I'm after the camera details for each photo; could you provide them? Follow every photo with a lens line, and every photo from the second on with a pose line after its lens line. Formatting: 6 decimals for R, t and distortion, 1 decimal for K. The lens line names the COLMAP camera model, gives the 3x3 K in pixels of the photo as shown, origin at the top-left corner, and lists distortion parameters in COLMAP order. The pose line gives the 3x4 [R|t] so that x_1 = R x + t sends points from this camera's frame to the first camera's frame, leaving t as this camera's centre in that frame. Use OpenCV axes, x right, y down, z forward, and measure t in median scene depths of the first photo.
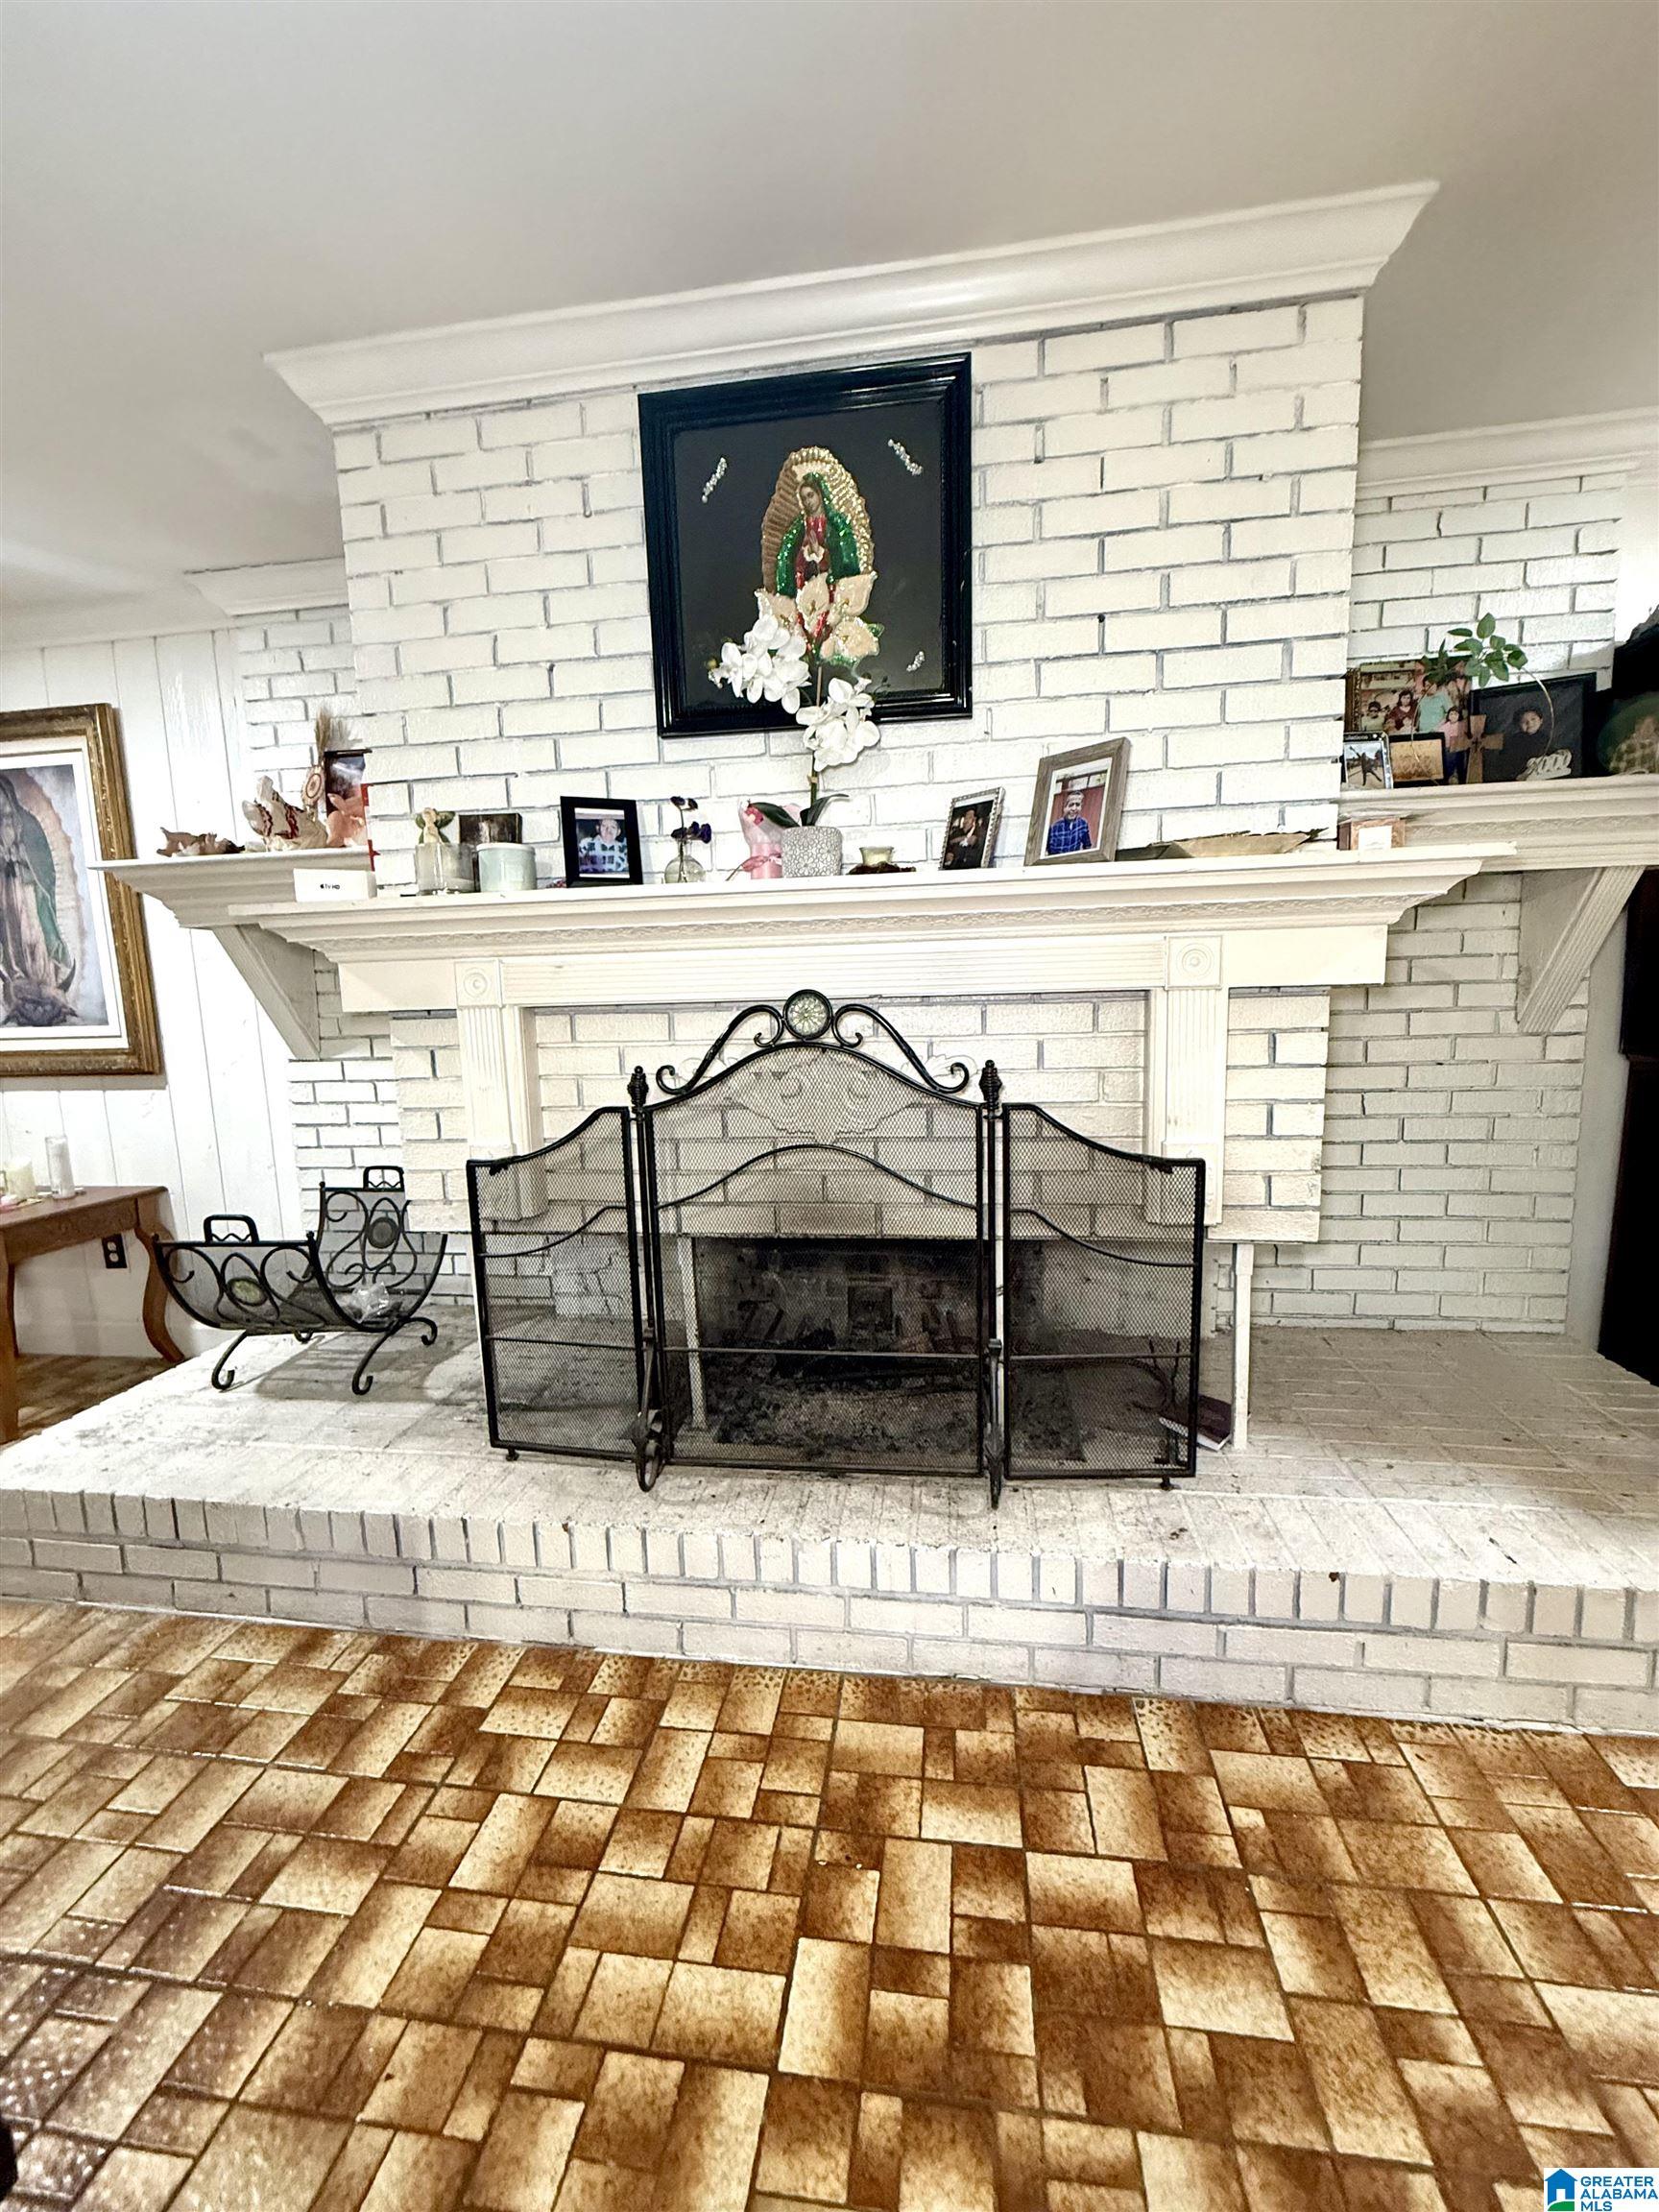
lens RADIAL K [[884.6, 0, 831.4], [0, 884.6, 1102.6], [0, 0, 1]] dist [-0.001194, -0.000411]
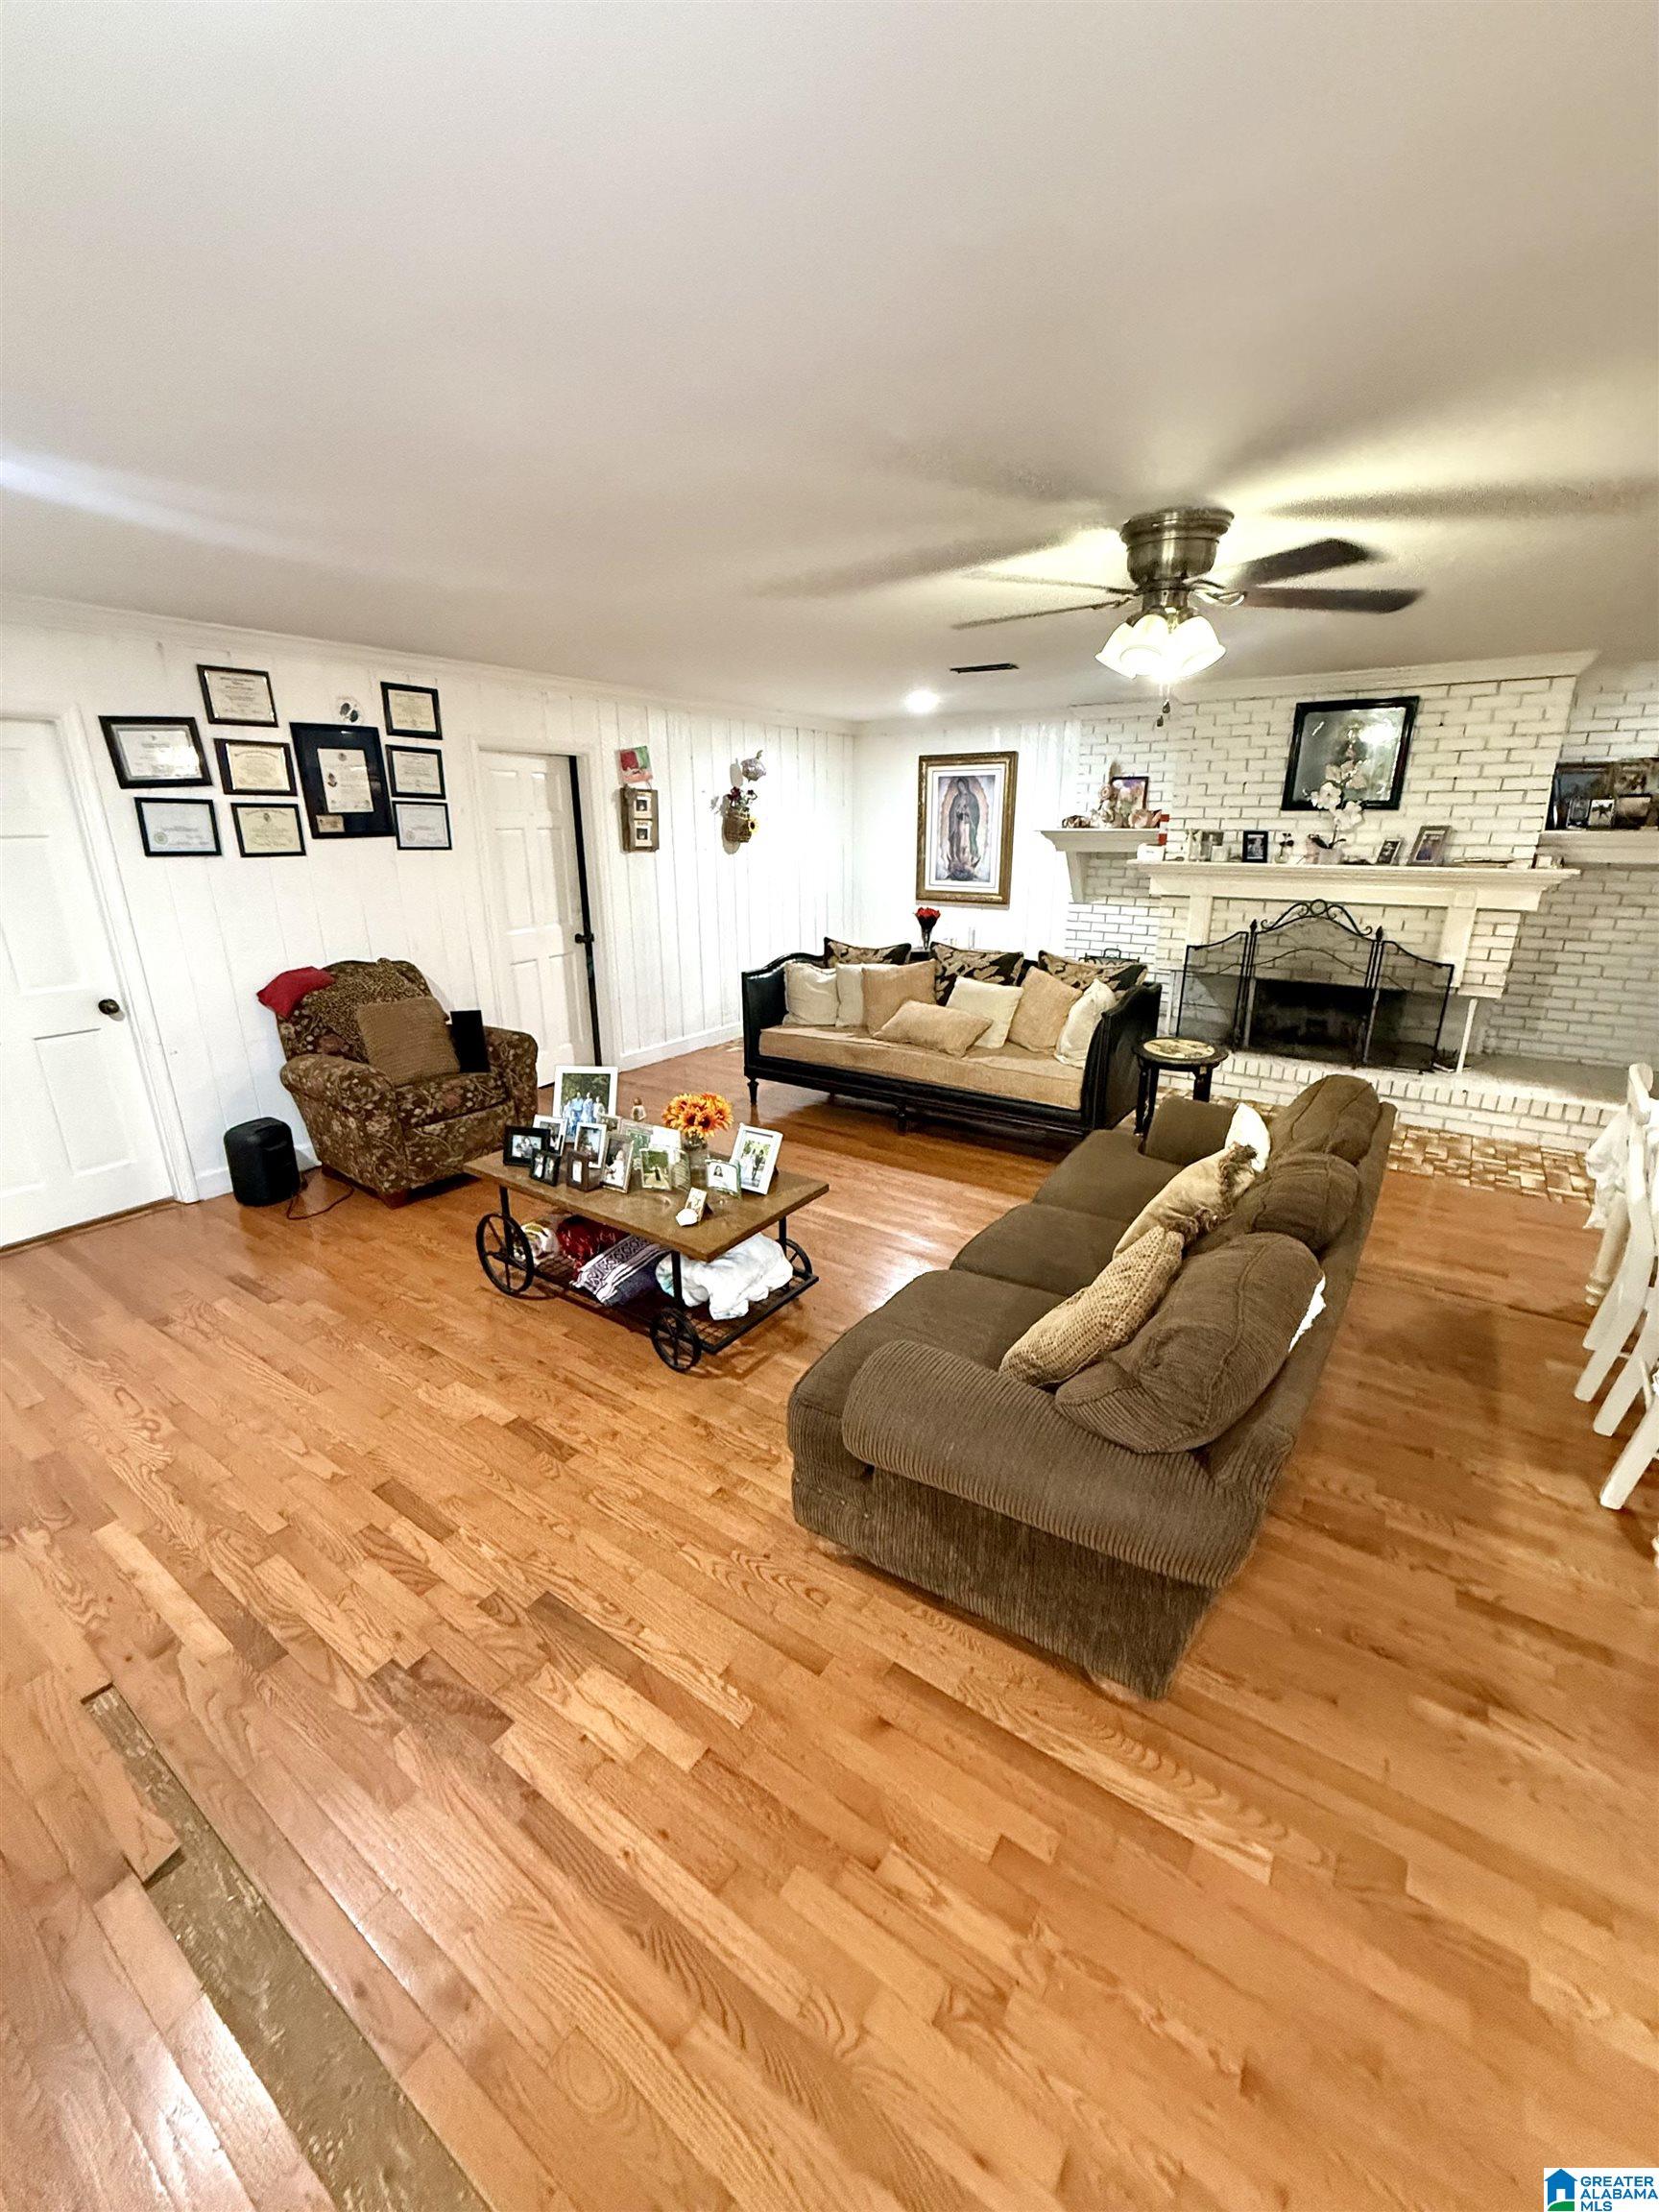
lens RADIAL K [[884.6, 0, 825.9], [0, 884.6, 1102.0], [0, 0, 1]] dist [-0.001194, -0.000411]
pose [[0.891886, 0.162531, -0.422046, -0.145859], [-0.080869, 0.975466, 0.204759, 0.073588], [0.444971, -0.148491, 0.883148, -2.616458]]
